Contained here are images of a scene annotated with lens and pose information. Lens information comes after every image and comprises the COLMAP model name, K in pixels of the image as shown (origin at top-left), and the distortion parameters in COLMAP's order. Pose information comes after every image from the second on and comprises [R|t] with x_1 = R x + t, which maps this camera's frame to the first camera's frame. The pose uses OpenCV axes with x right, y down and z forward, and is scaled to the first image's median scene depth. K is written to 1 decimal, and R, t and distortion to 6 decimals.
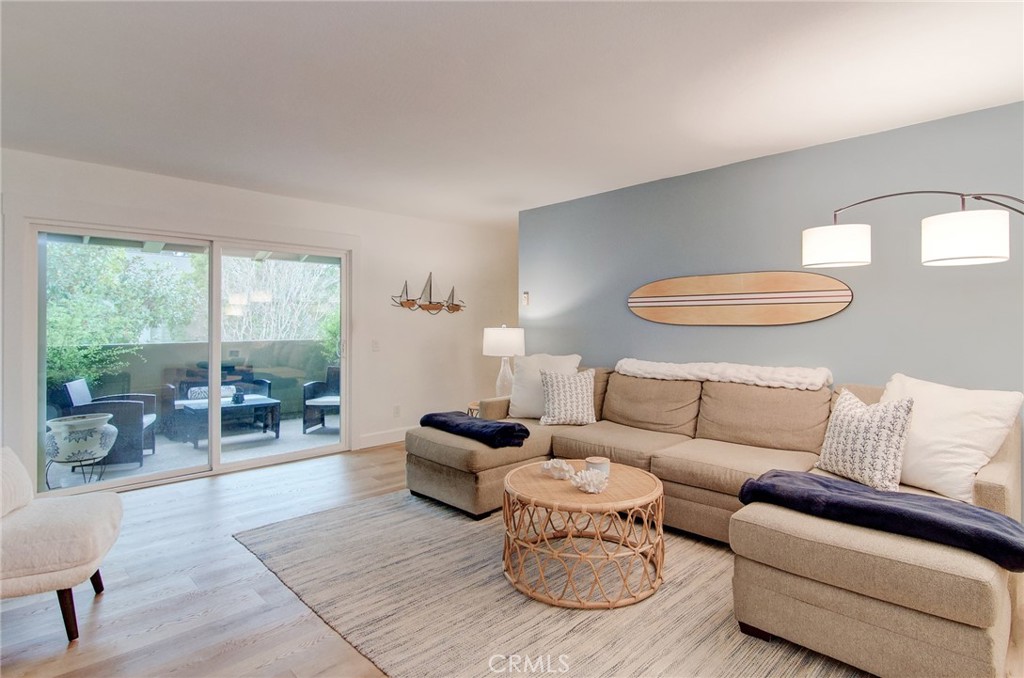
lens RADIAL K [[552.8, 0, 535.3], [0, 552.8, 320.0], [0, 0, 1]] dist [0.006621, -0.001404]
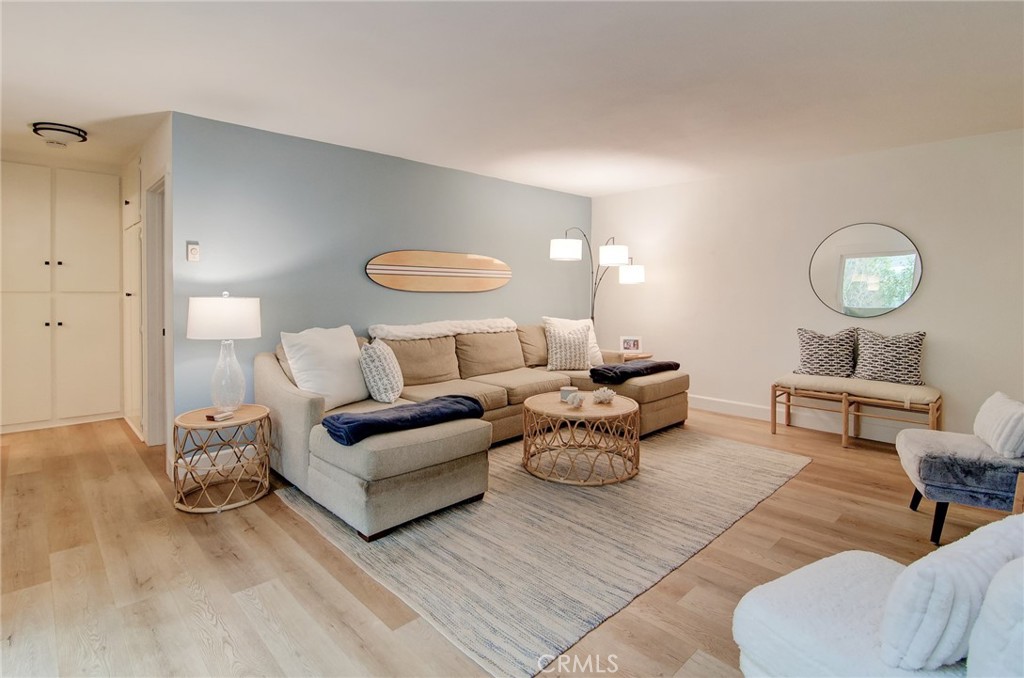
lens RADIAL K [[509.7, 0, 508.6], [0, 509.7, 334.0], [0, 0, 1]] dist [0.013793, -0.011570]
pose [[-0.001810, -0.088983, 0.996032, -0.996126], [-0.011219, 0.995972, 0.088957, 0.000882], [-0.999935, -0.011014, -0.002801, 0.998727]]
